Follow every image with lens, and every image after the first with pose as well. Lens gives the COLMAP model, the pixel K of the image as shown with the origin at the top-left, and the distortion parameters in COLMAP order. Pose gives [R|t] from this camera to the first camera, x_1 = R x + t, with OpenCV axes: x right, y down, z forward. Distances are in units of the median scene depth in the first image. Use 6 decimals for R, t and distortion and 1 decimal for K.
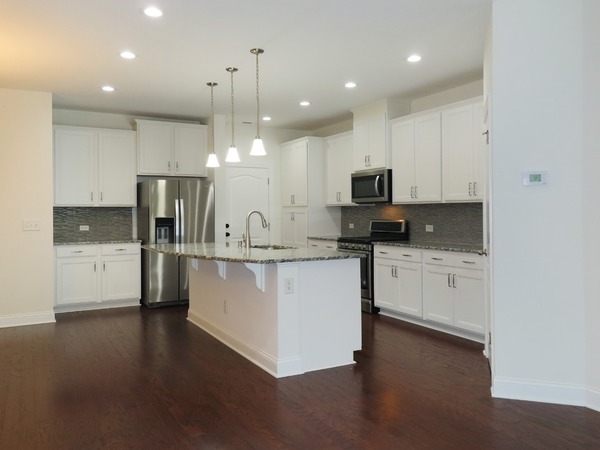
lens RADIAL K [[512.7, 0, 297.0], [0, 512.7, 216.0], [0, 0, 1]] dist [0.041427, 0.001429]
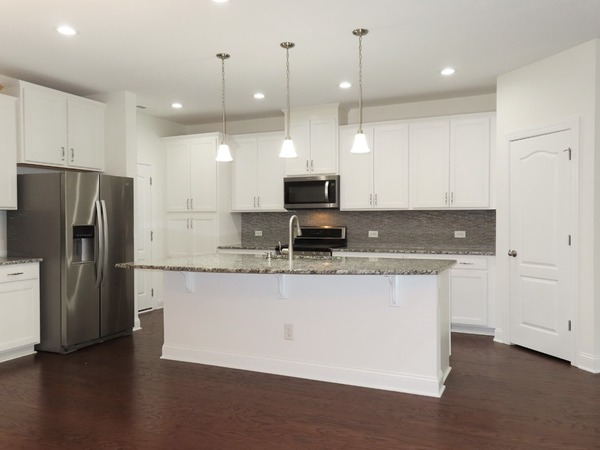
lens RADIAL K [[512.7, 0, 266.1], [0, 512.7, 230.0], [0, 0, 1]] dist [0.041427, 0.001429]
pose [[0.789159, -0.009799, 0.614111, -0.523089], [0.003352, 0.999927, 0.011647, 0.002669], [-0.614180, -0.007133, 0.789133, 0.285302]]
